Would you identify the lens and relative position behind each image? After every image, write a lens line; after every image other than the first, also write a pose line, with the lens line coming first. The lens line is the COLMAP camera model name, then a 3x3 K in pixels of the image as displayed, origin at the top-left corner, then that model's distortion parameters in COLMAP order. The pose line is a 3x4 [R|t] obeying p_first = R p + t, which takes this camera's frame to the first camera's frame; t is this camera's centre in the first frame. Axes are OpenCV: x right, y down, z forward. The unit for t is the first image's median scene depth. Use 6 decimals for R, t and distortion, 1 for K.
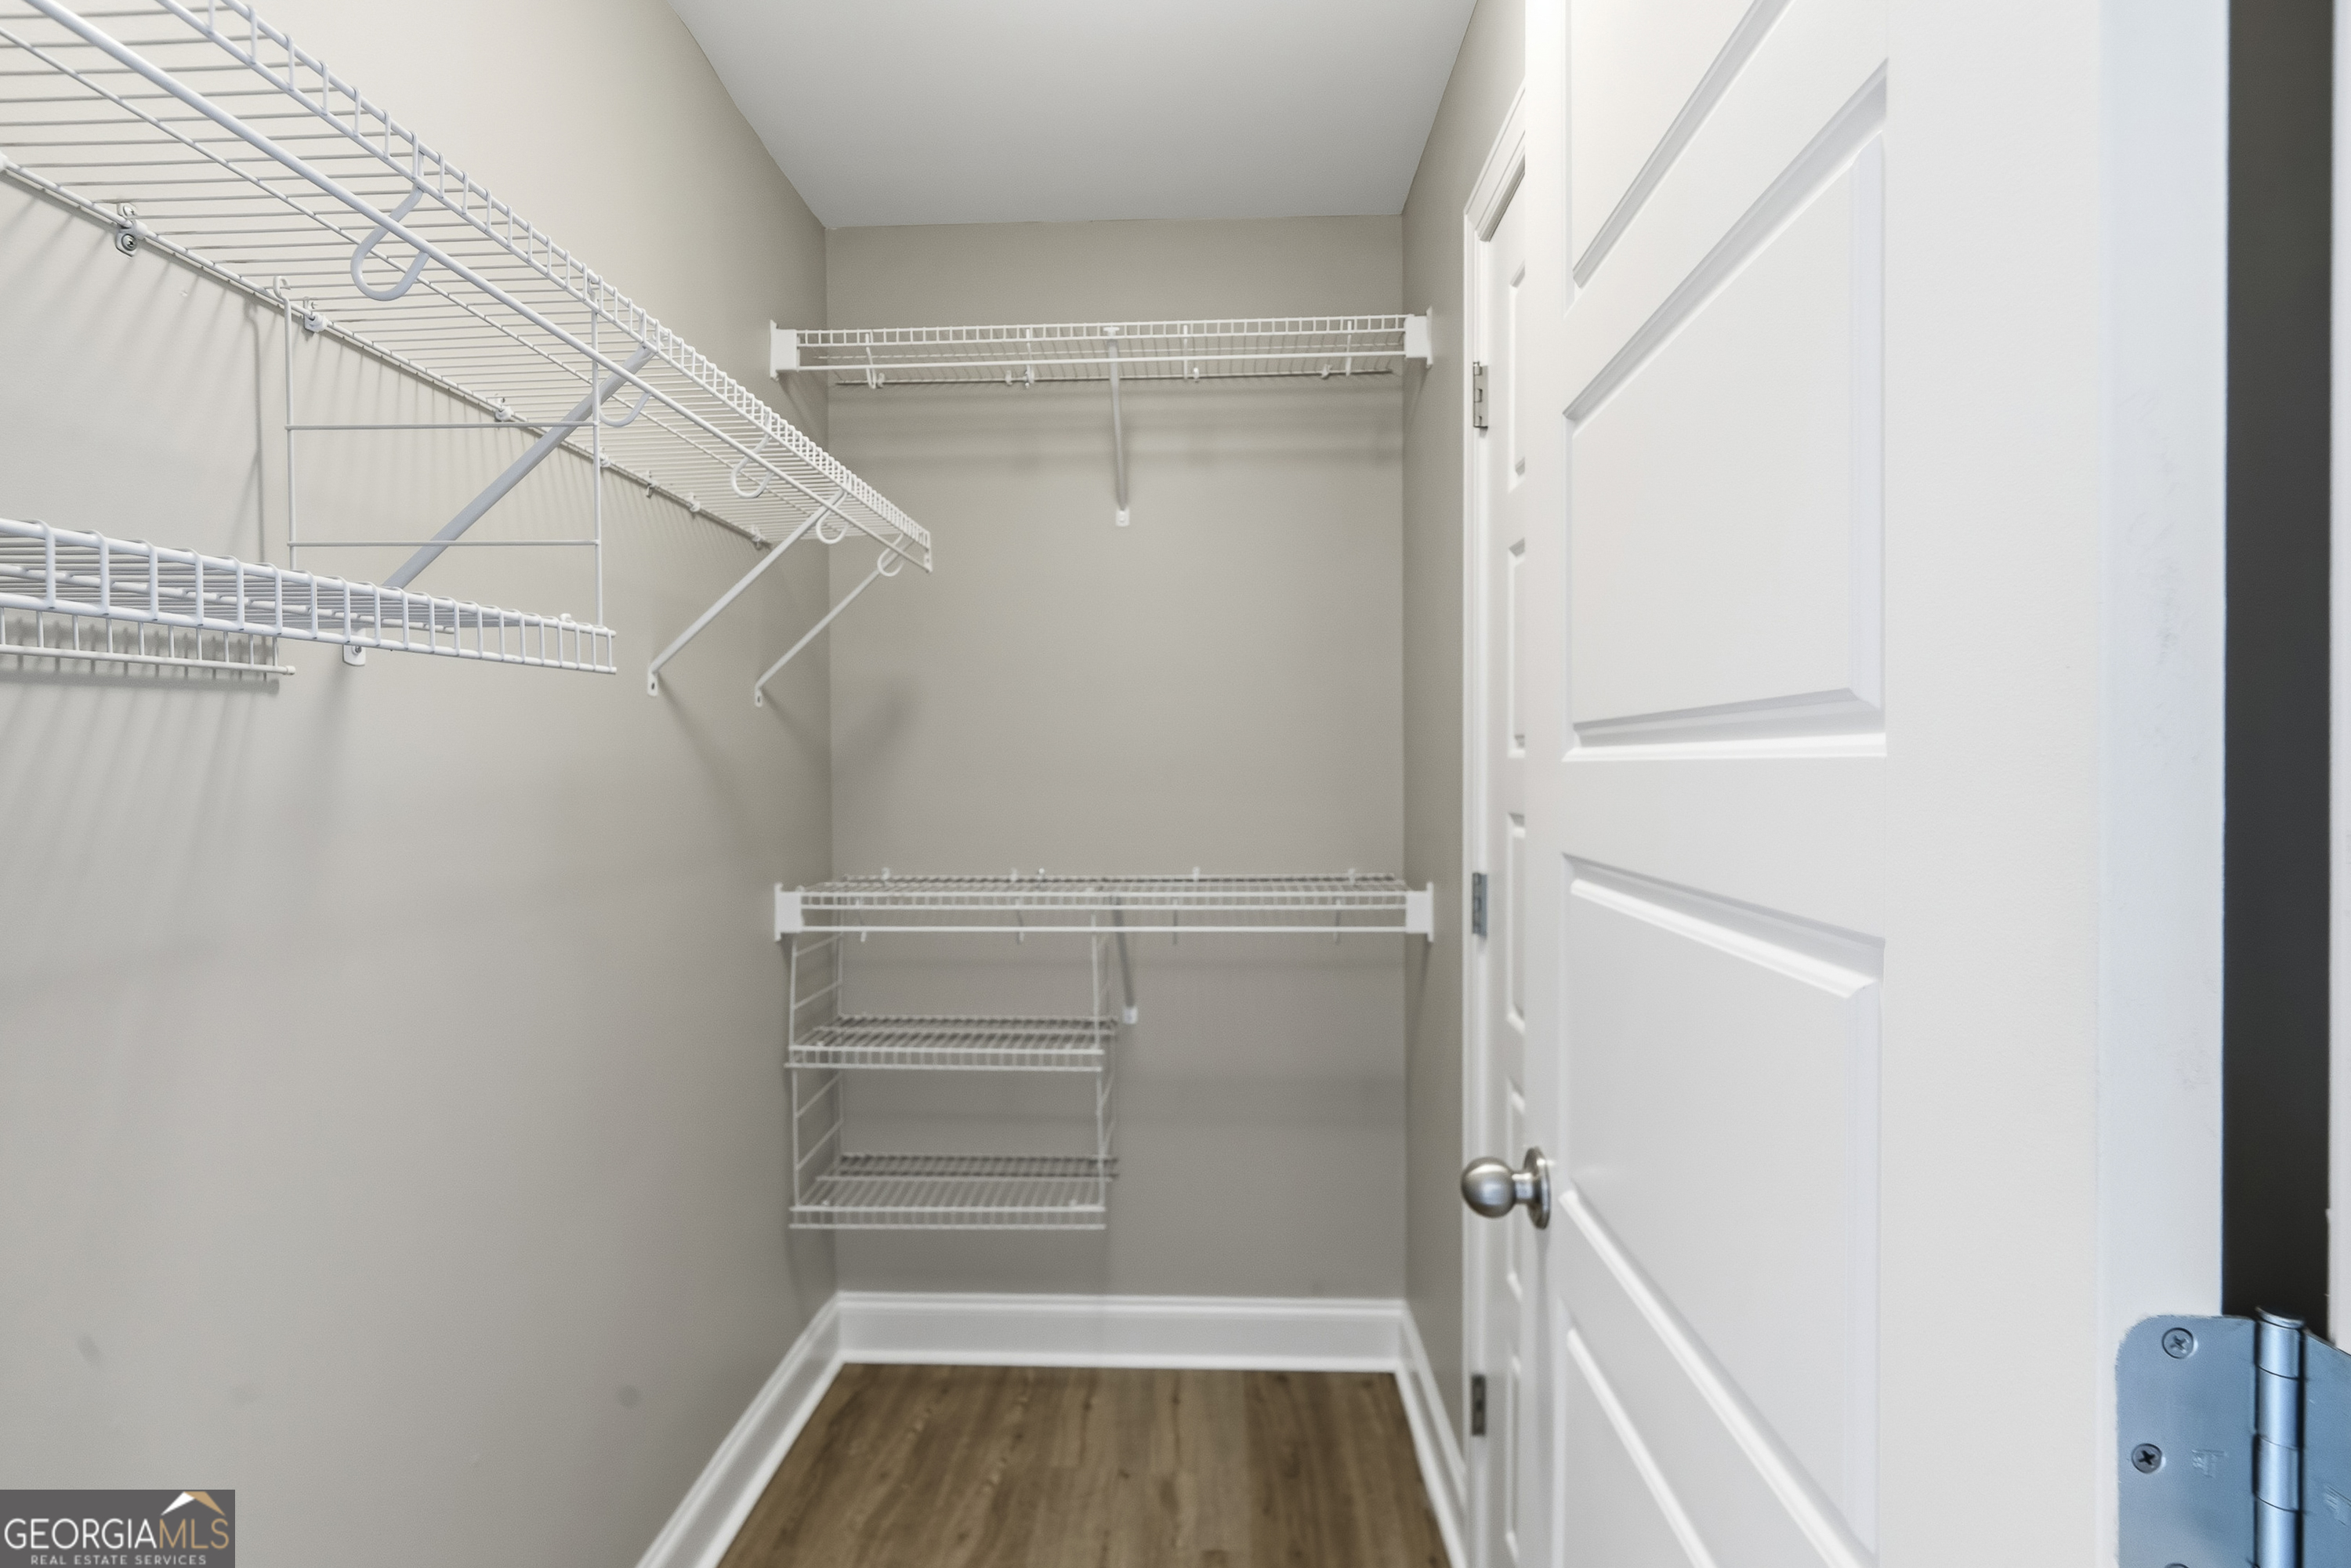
lens RADIAL K [[1121.7, 0, 1175.7], [0, 1121.7, 774.9], [0, 0, 1]] dist [-0.000018, -0.000052]
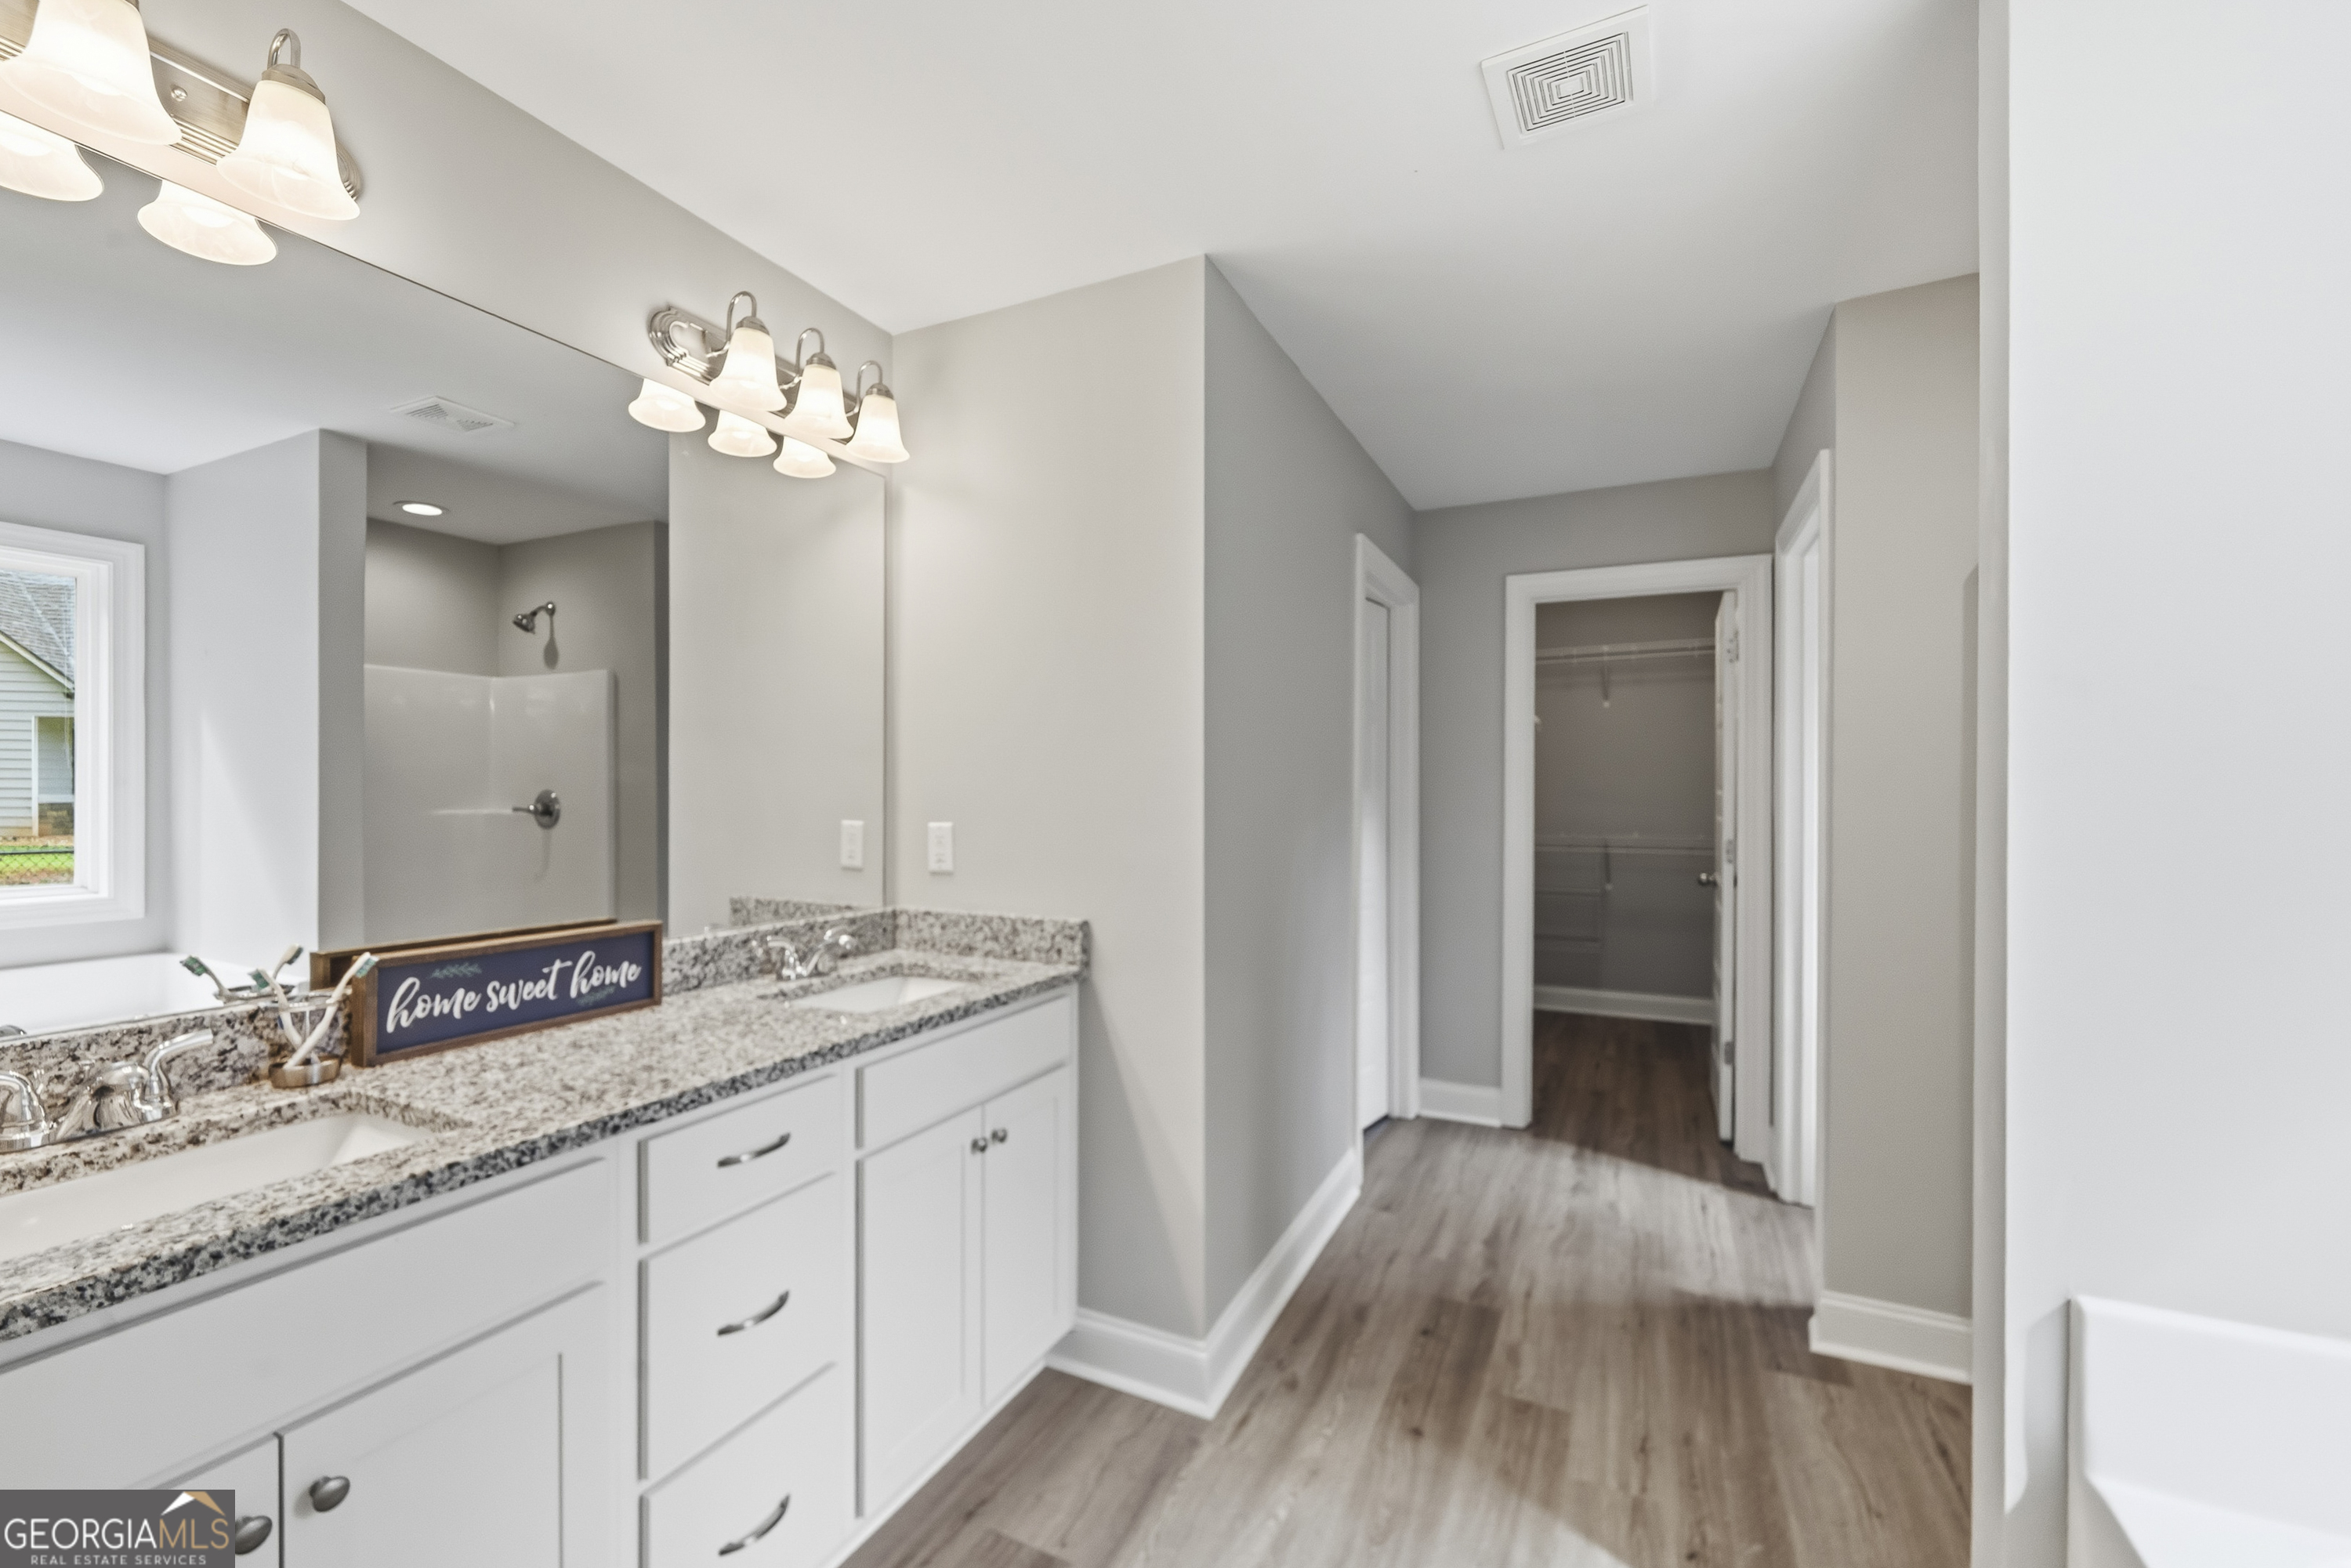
lens RADIAL K [[949.7, 0, 1172.6], [0, 949.7, 785.6], [0, 0, 1]] dist [-0.000976, 0.000192]
pose [[0.913009, 0.000186, -0.407938, -0.067856], [-0.005046, 0.999929, -0.010837, -0.000423], [0.407907, 0.011952, 0.912945, -1.537389]]
